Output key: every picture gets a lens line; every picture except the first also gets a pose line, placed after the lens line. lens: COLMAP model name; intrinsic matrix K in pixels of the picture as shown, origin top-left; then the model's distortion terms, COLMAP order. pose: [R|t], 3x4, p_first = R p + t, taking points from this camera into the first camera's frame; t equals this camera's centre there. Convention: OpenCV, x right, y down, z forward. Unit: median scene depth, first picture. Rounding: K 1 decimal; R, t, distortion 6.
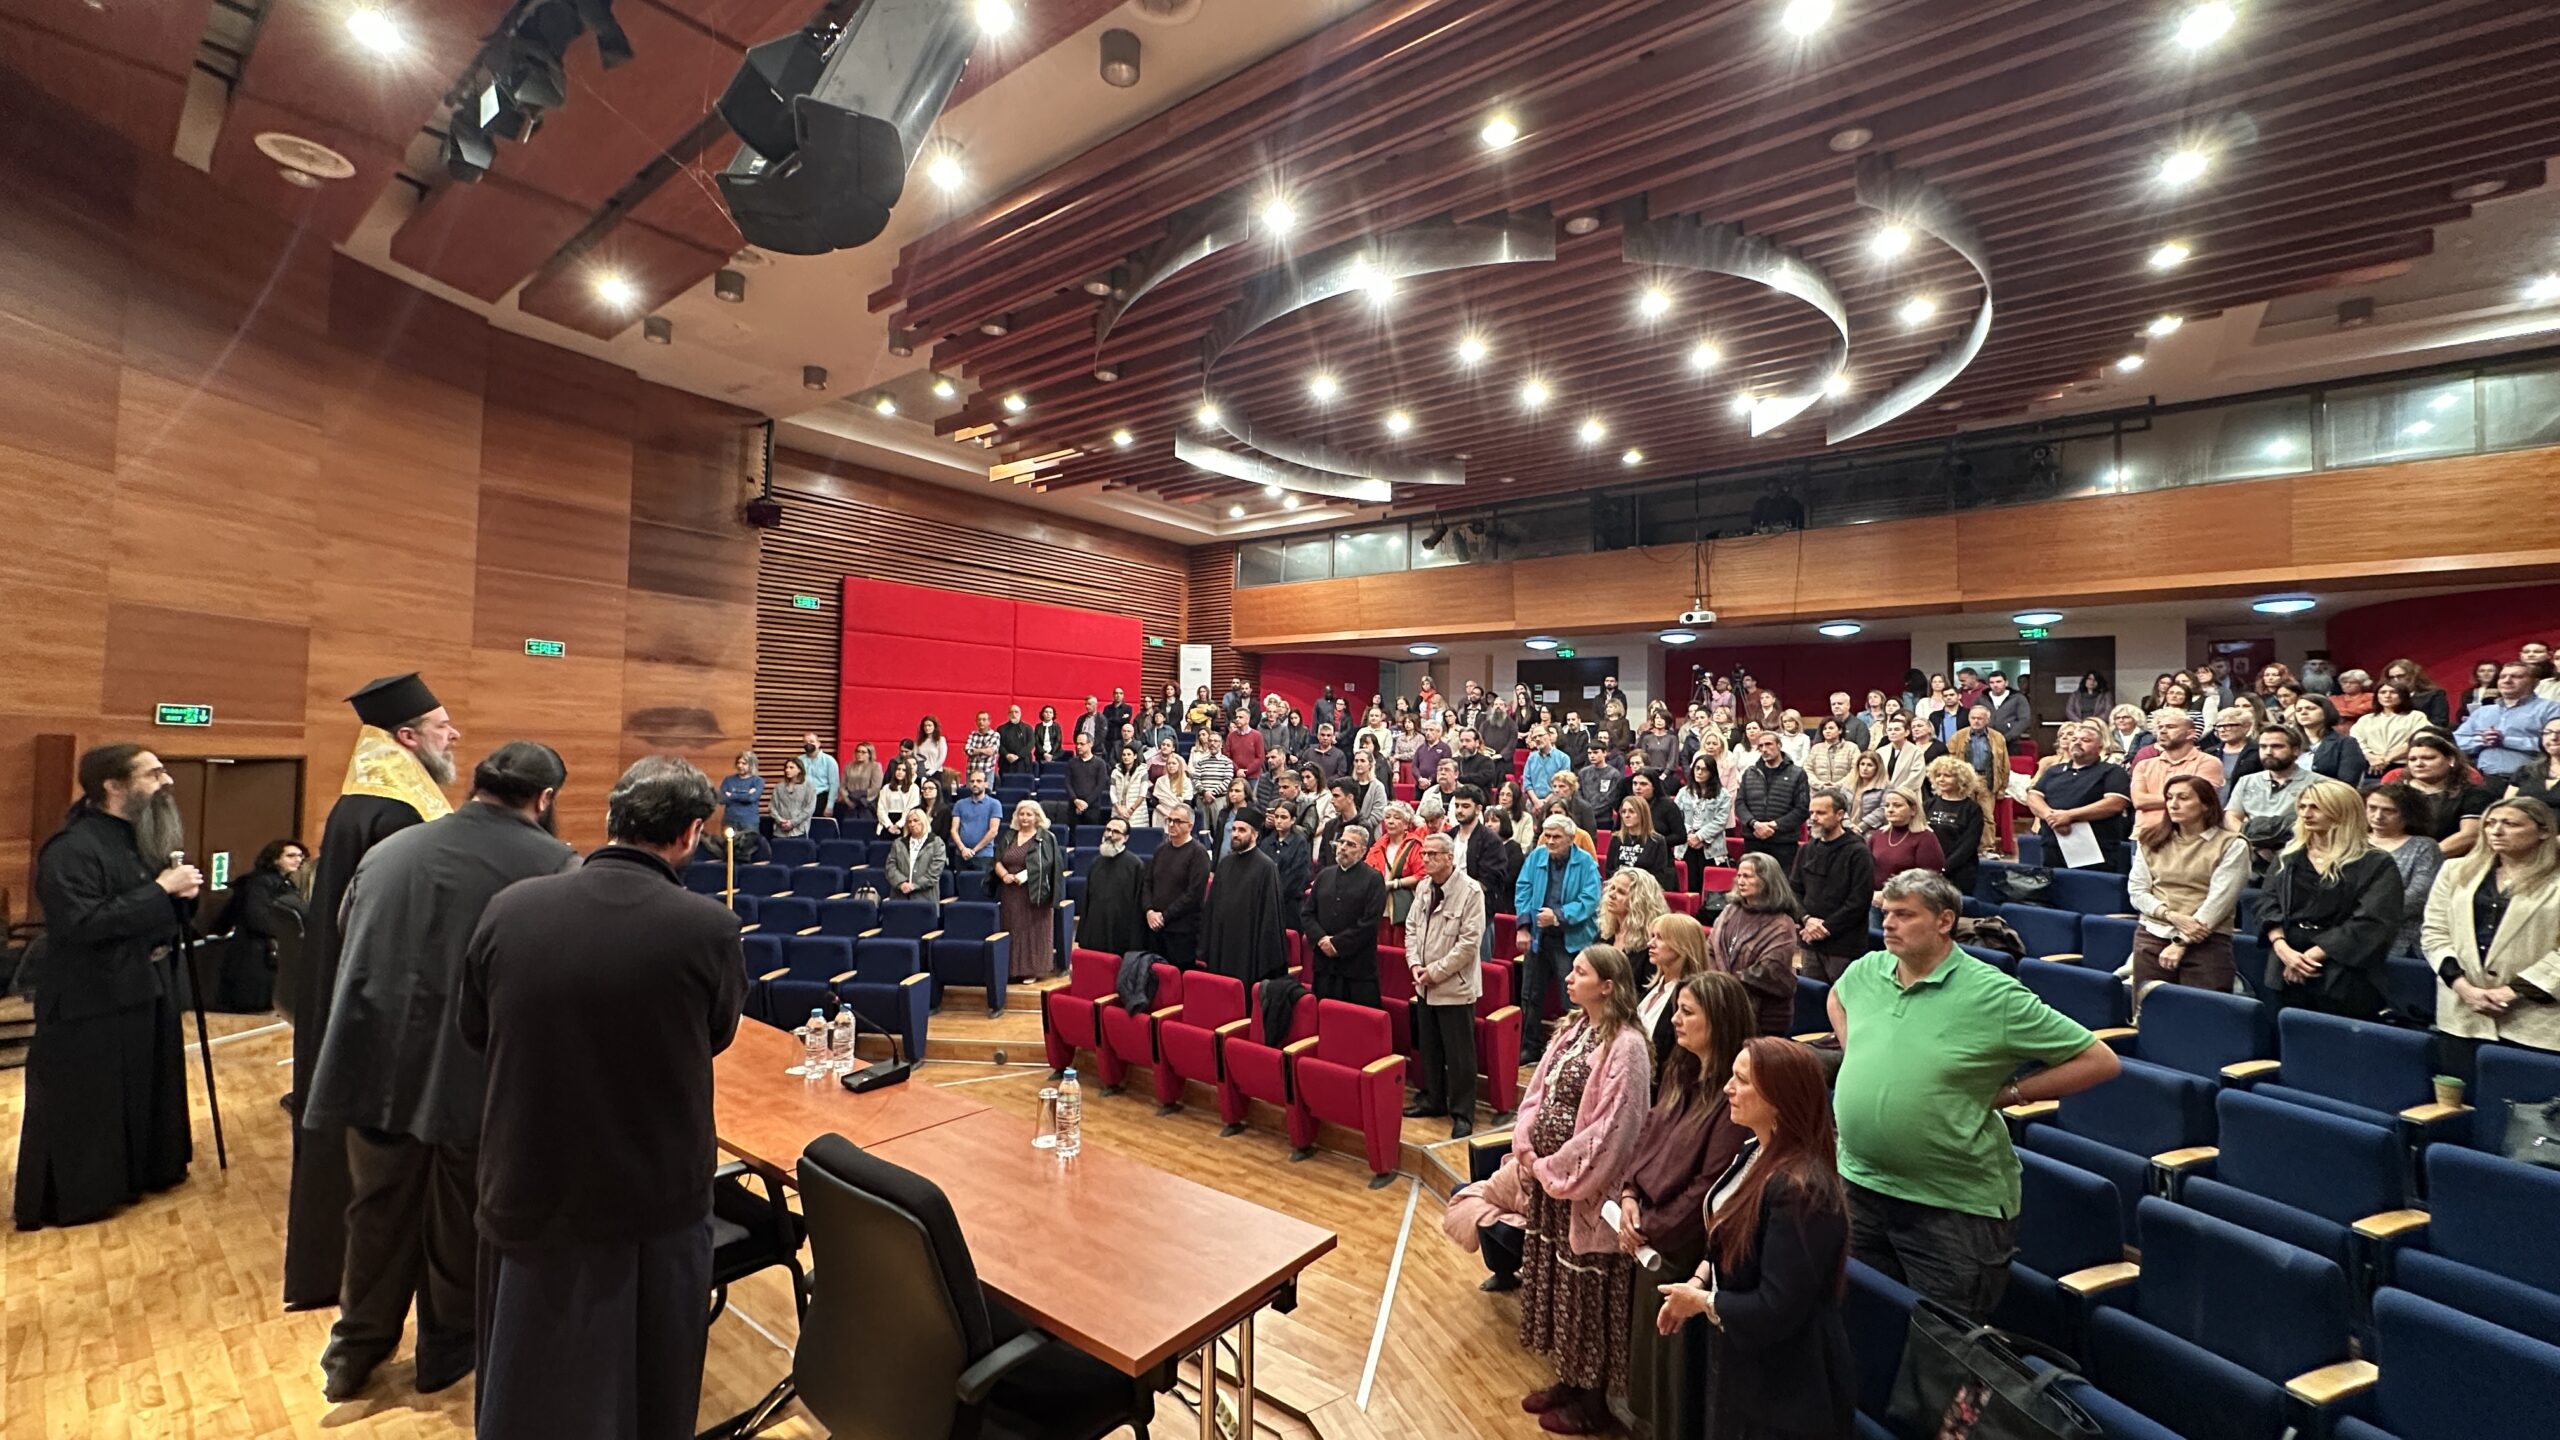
lens RADIAL K [[1022.9, 0, 1280.0], [0, 1022.9, 720.0], [0, 0, 1]] dist [-0.003750, 0.002395]
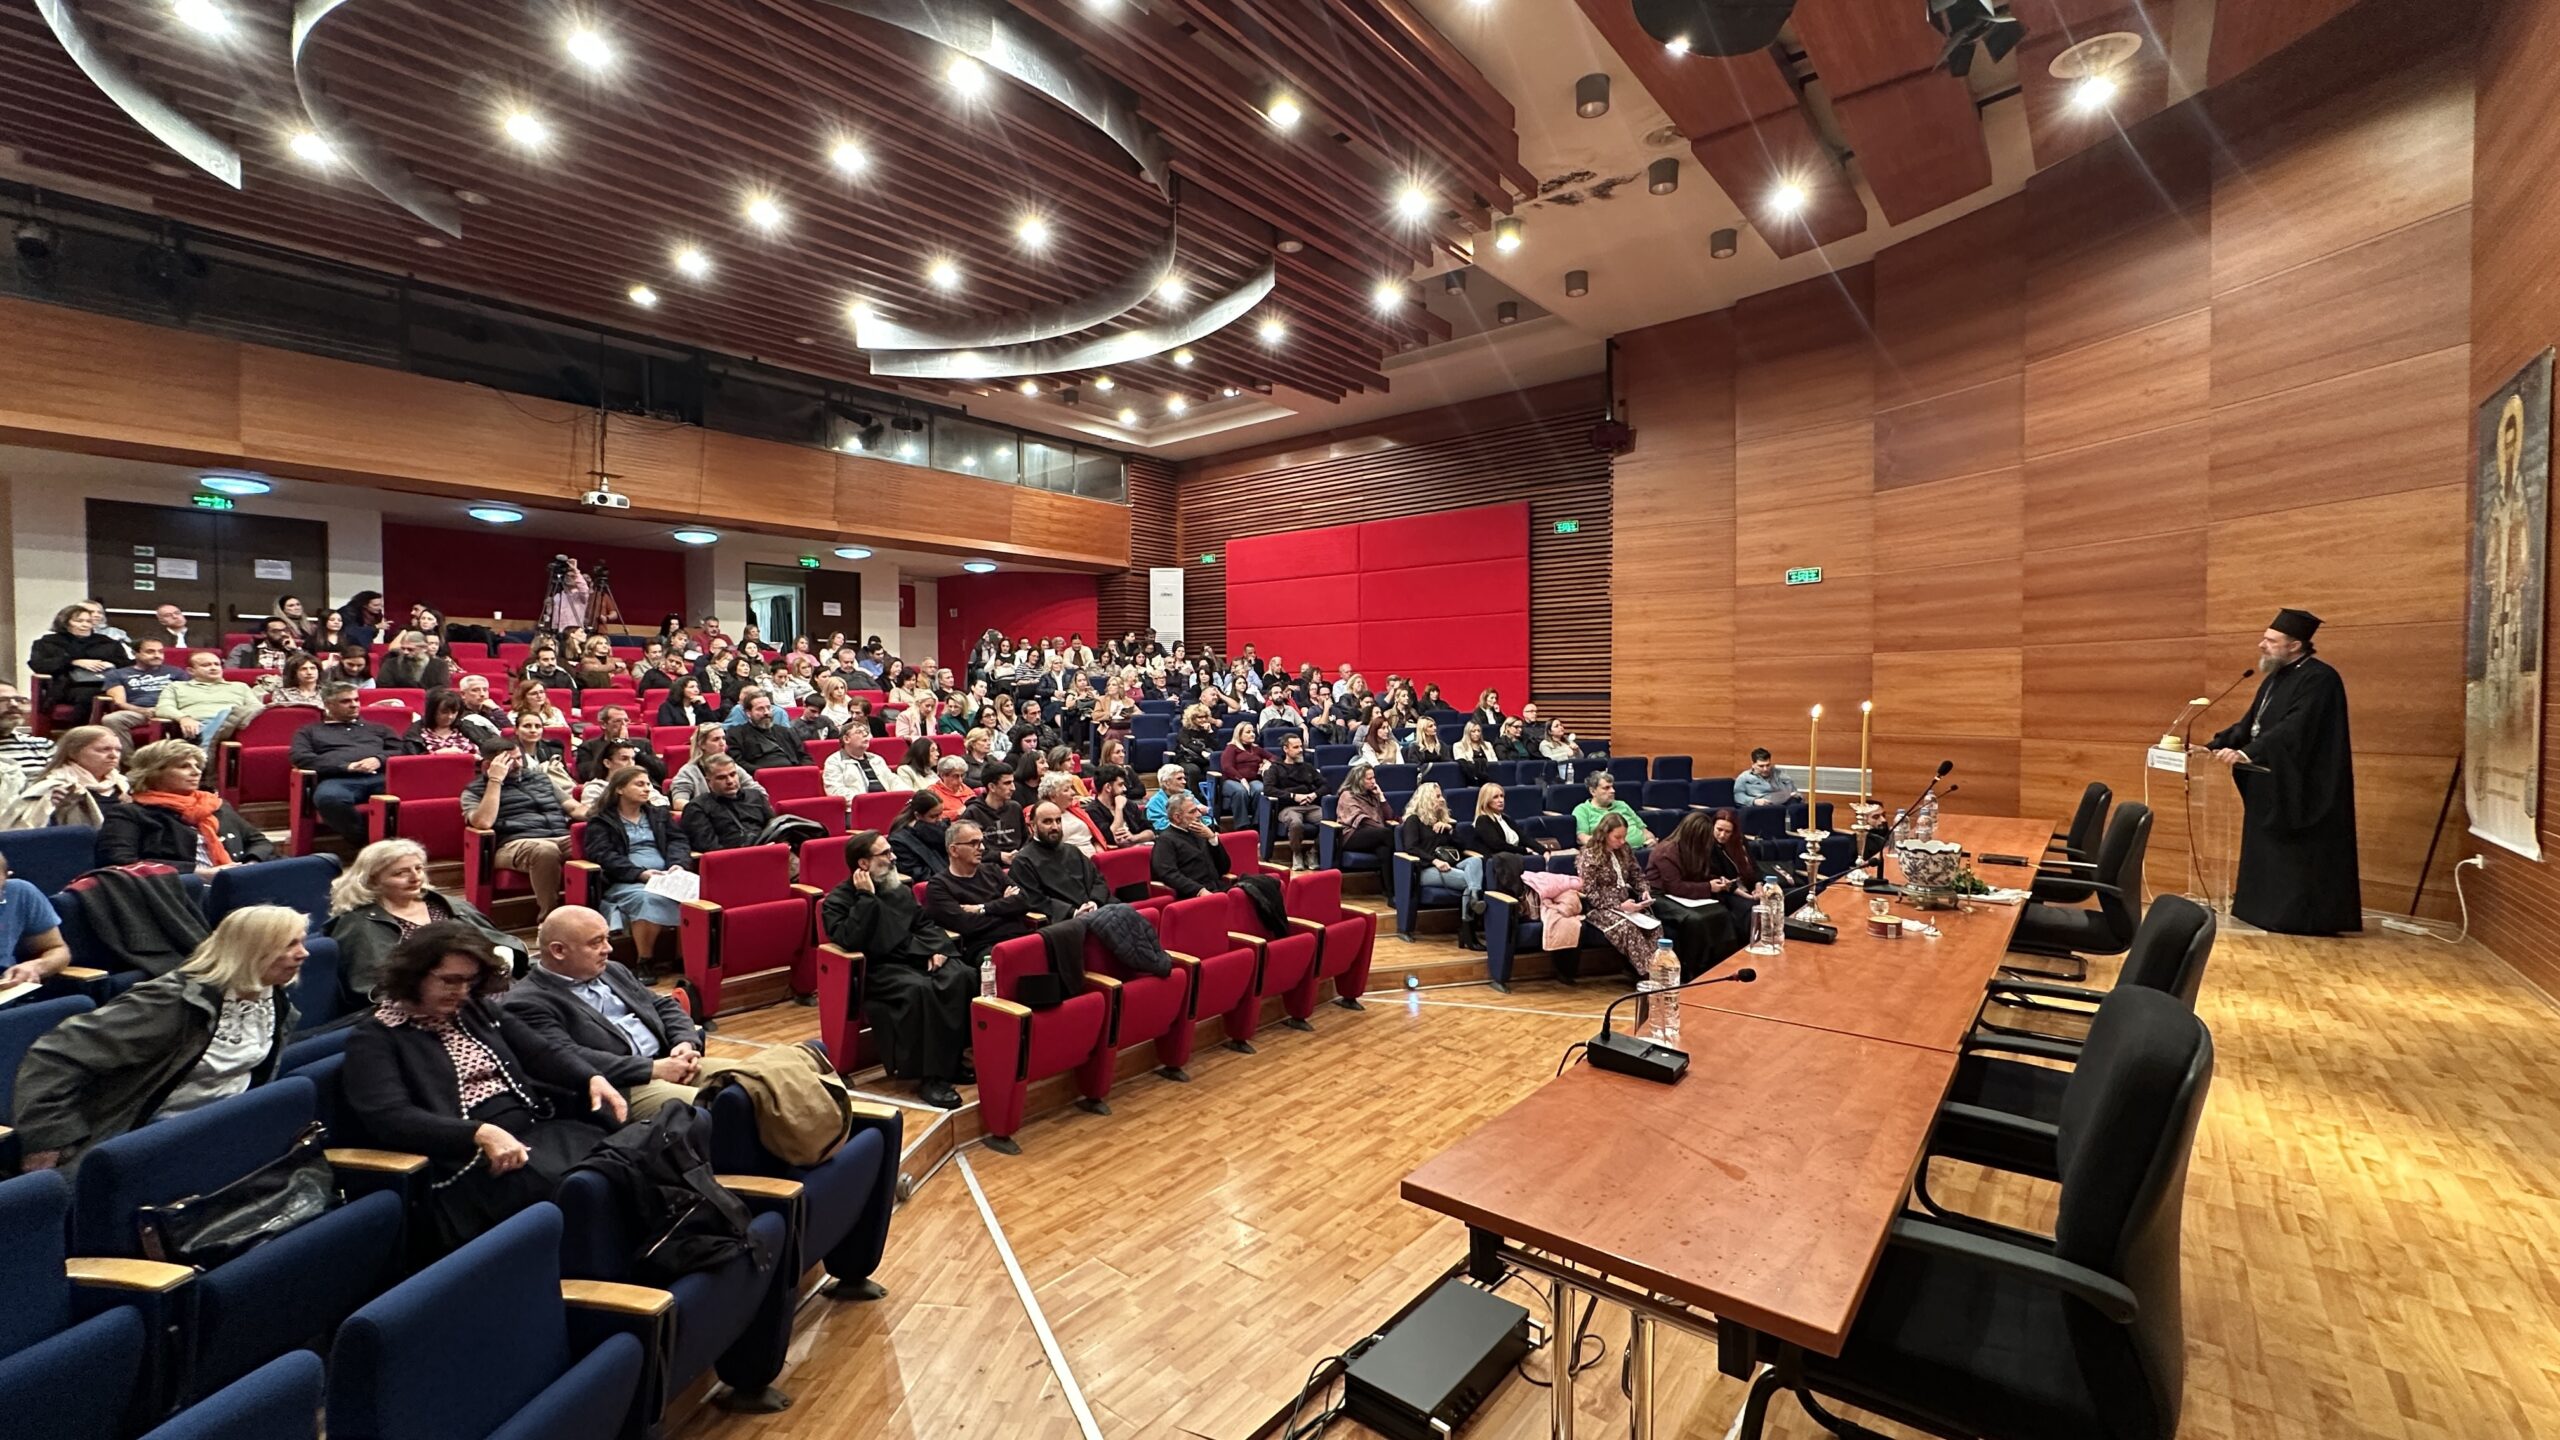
lens RADIAL K [[1022.9, 0, 1280.0], [0, 1022.9, 720.0], [0, 0, 1]] dist [-0.003750, 0.002395]
pose [[0.024140, -0.045568, 0.998670, -0.732148], [-0.029303, 0.998499, 0.046269, 0.043125], [-0.999279, -0.030381, 0.022769, 0.720583]]
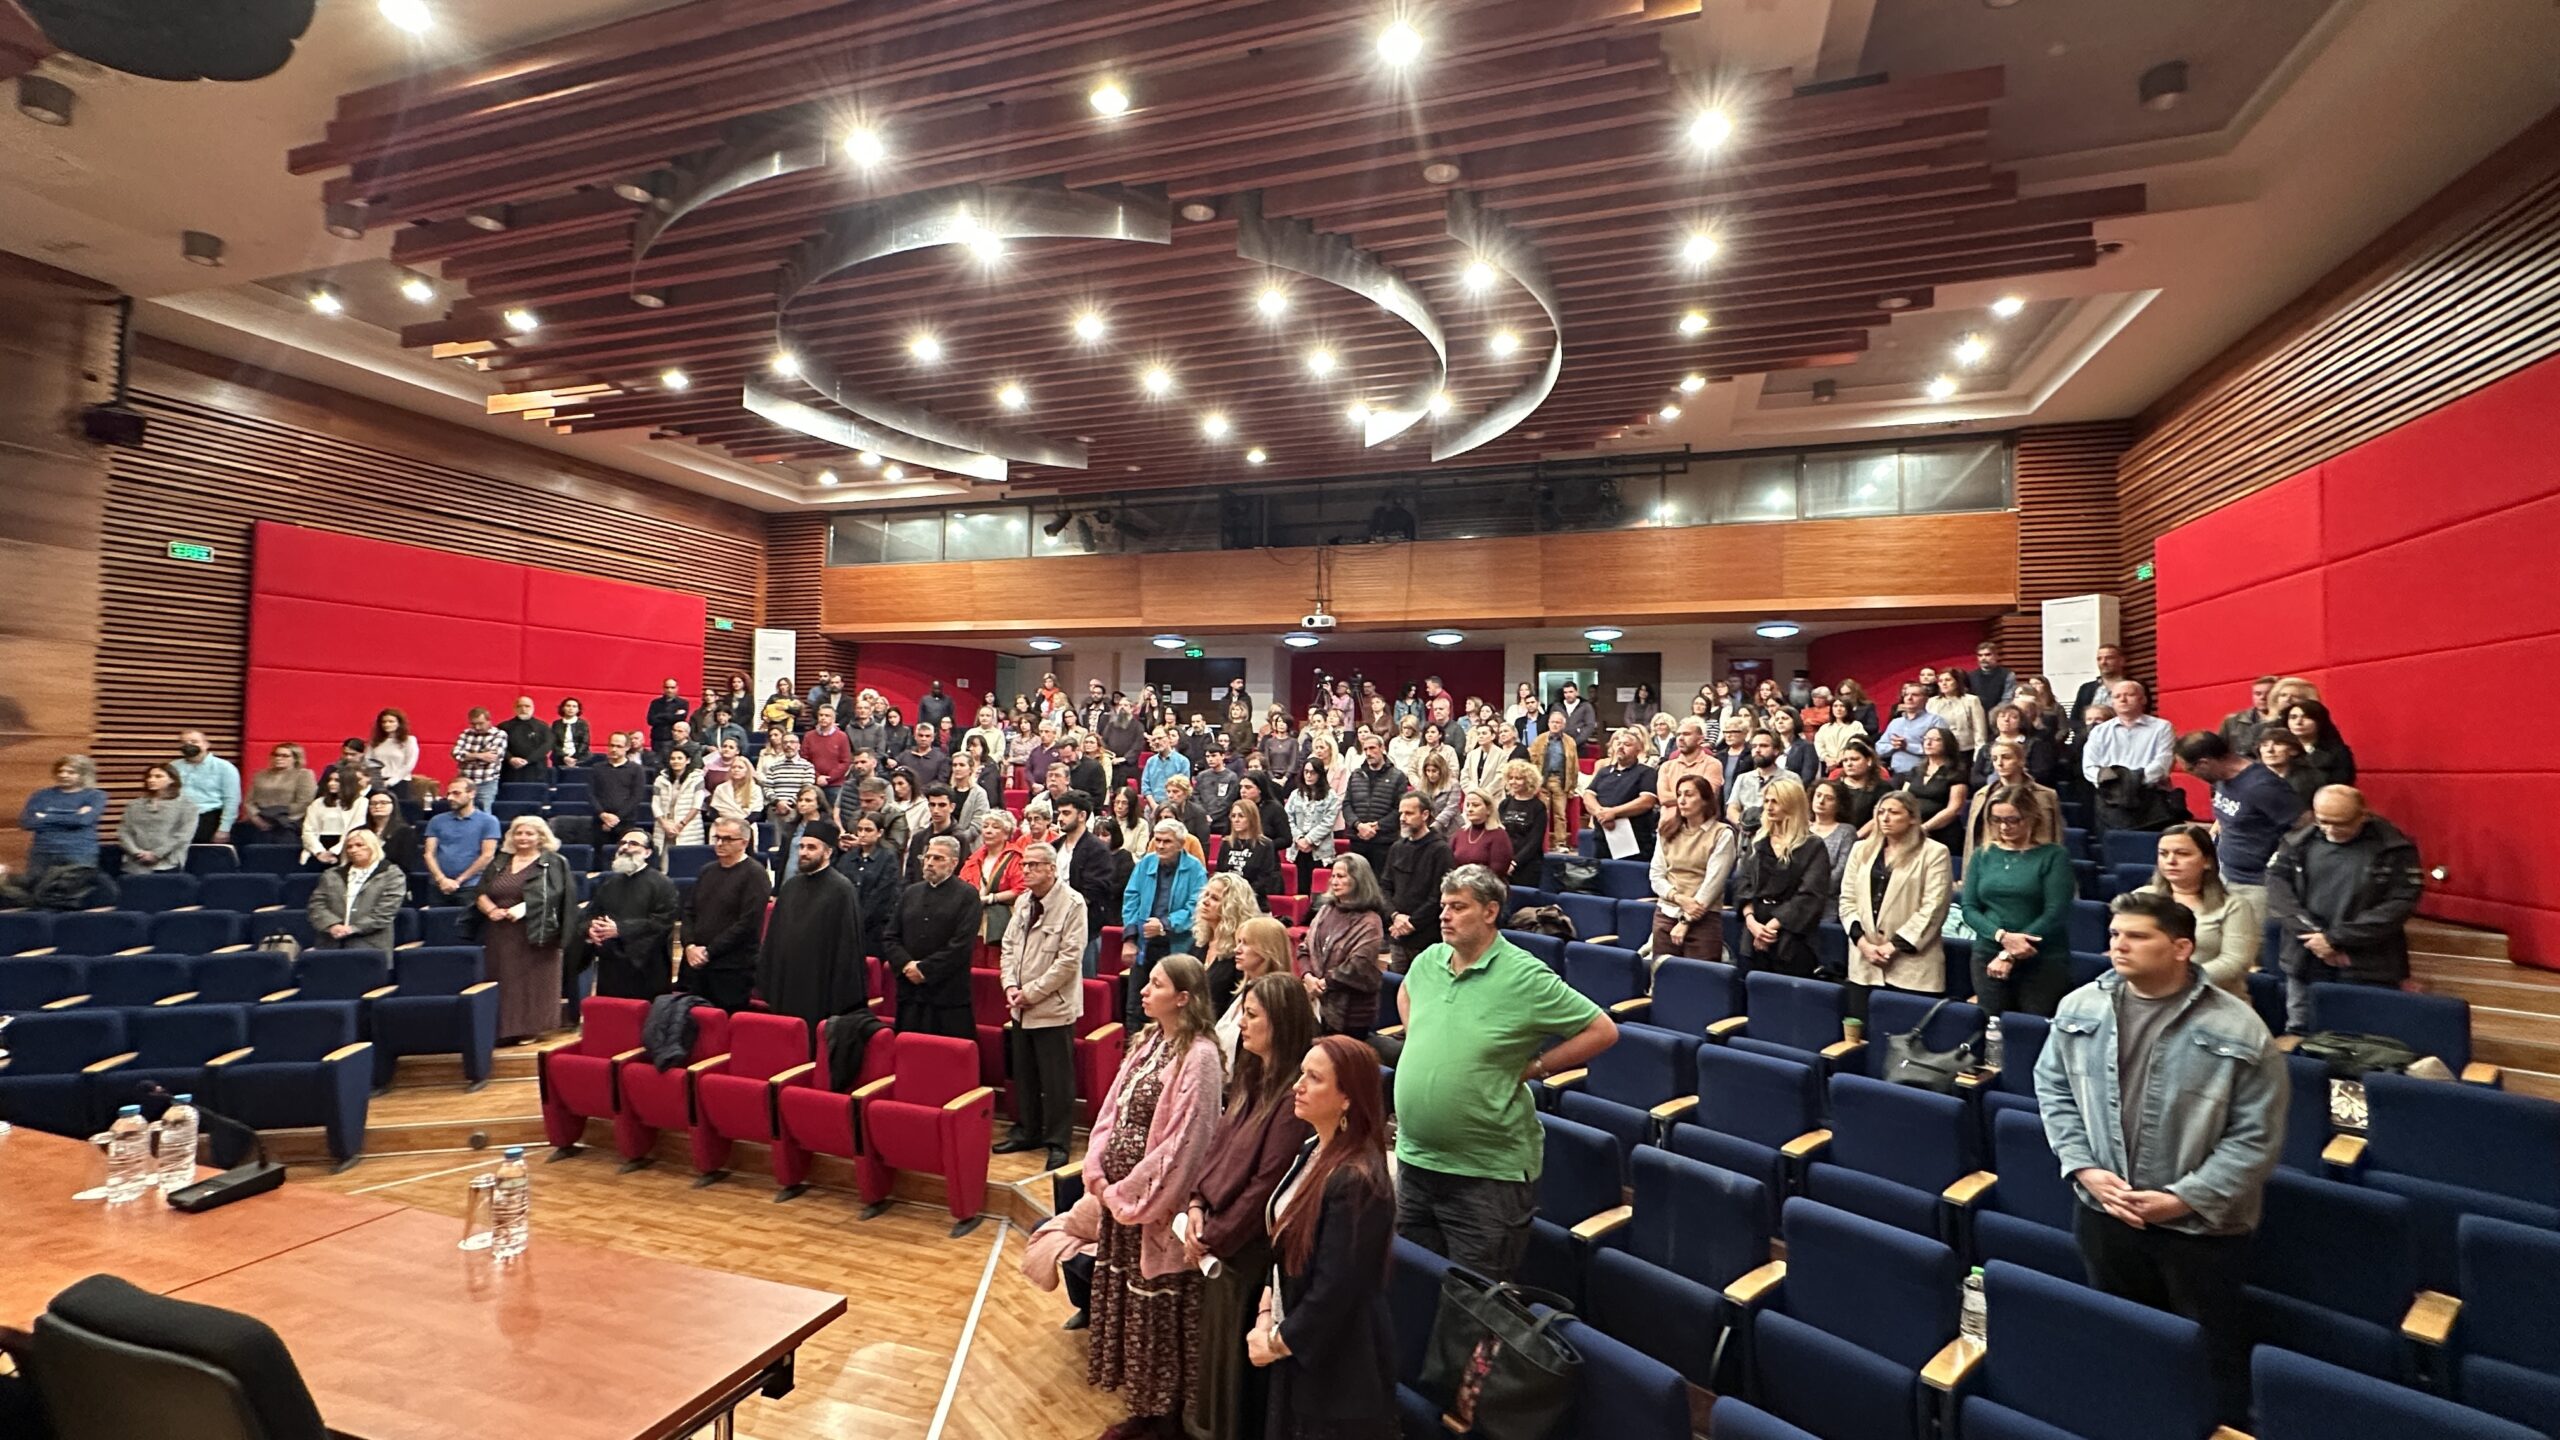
lens RADIAL K [[1094.4, 0, 1280.9], [0, 1094.4, 720.8], [0, 0, 1]] dist [-0.000662, 0.000371]
pose [[0.942871, 0.009870, 0.333013, 0.024235], [-0.009863, 0.999950, -0.001711, -0.000293], [-0.333013, -0.001671, 0.942921, -0.006437]]
